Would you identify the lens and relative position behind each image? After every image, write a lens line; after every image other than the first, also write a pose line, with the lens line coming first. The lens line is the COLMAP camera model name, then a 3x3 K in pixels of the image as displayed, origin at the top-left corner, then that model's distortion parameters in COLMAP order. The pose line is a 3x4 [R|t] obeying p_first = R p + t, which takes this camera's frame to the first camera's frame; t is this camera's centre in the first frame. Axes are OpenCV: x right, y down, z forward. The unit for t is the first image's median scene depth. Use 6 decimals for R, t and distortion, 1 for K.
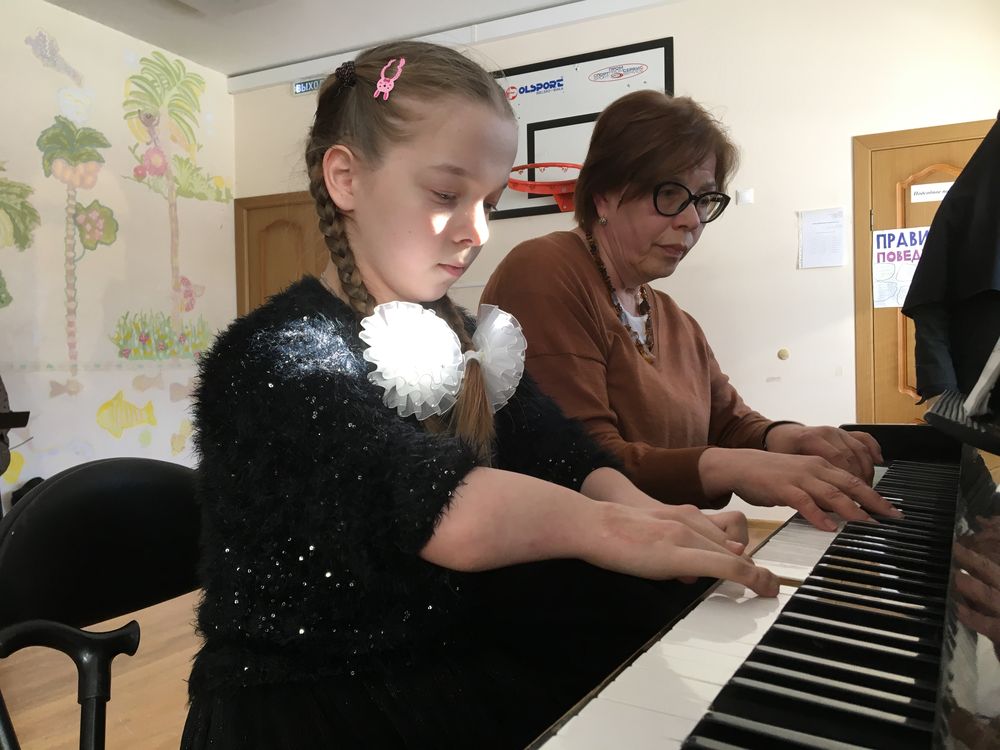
lens RADIAL K [[850.5, 0, 505.5], [0, 850.5, 370.3], [0, 0, 1]] dist [0.047058, -0.023631]
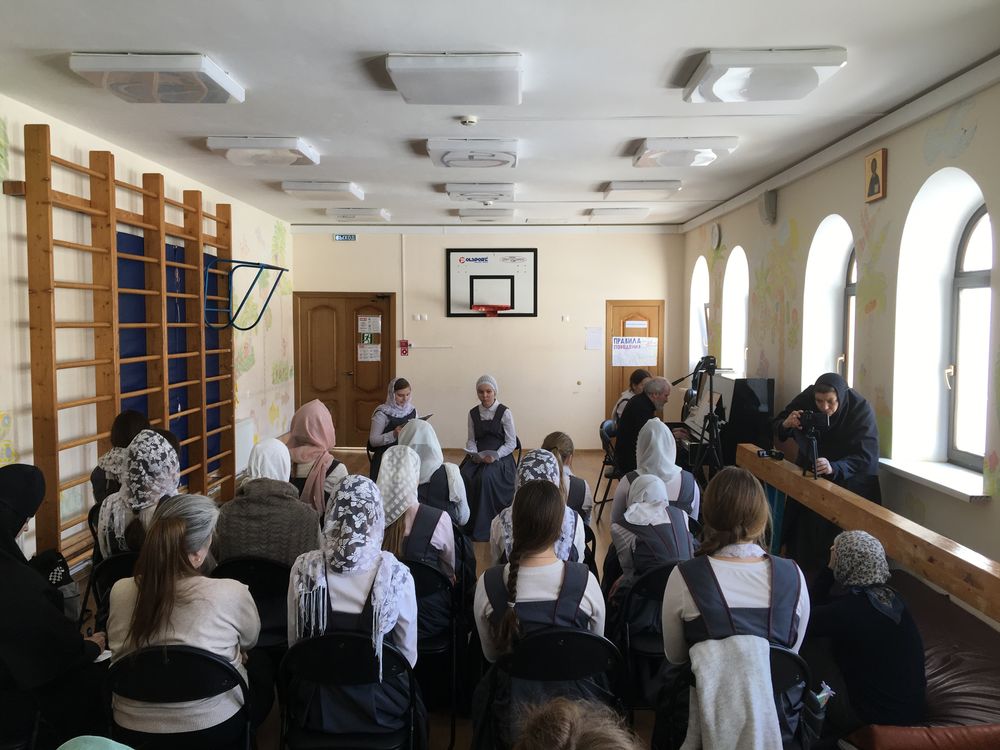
lens RADIAL K [[850.5, 0, 500.7], [0, 850.5, 376.0], [0, 0, 1]] dist [0.047058, -0.023631]
pose [[0.900177, -0.008156, 0.435448, -0.866117], [-0.017494, 0.998341, 0.054864, -0.155850], [-0.435173, -0.057005, 0.898541, -1.017099]]
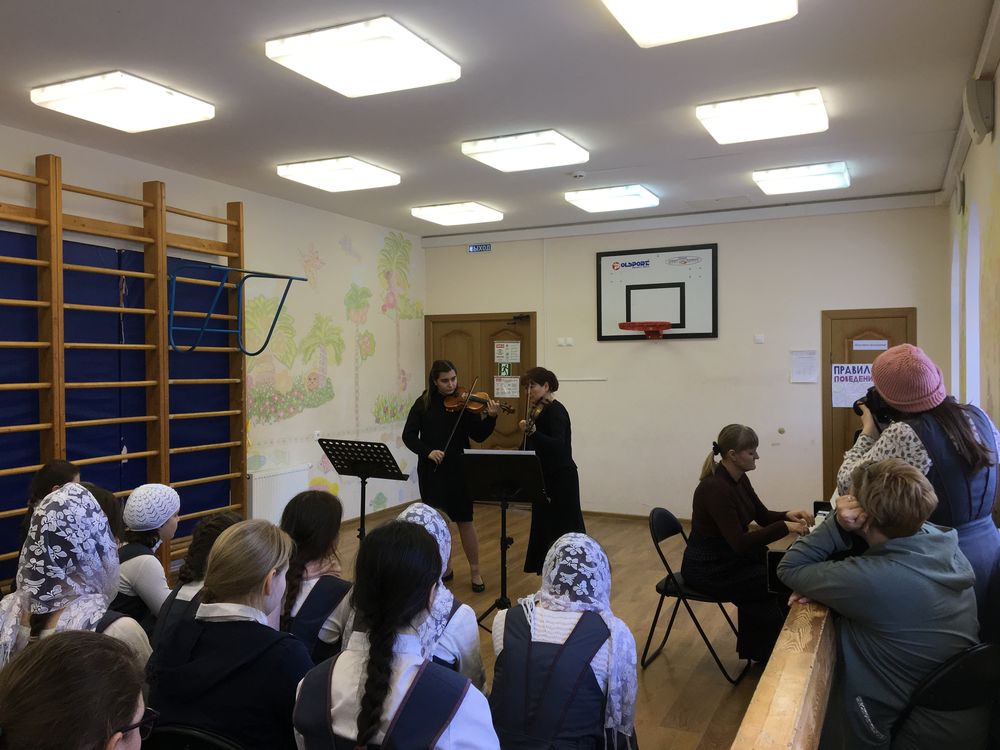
lens RADIAL K [[850.5, 0, 494.4], [0, 850.5, 372.1], [0, 0, 1]] dist [0.047058, -0.023631]
pose [[0.999915, 0.008223, 0.010093, -0.250031], [-0.008287, 0.999946, 0.006254, -0.131106], [-0.010041, -0.006337, 0.999930, -0.663144]]
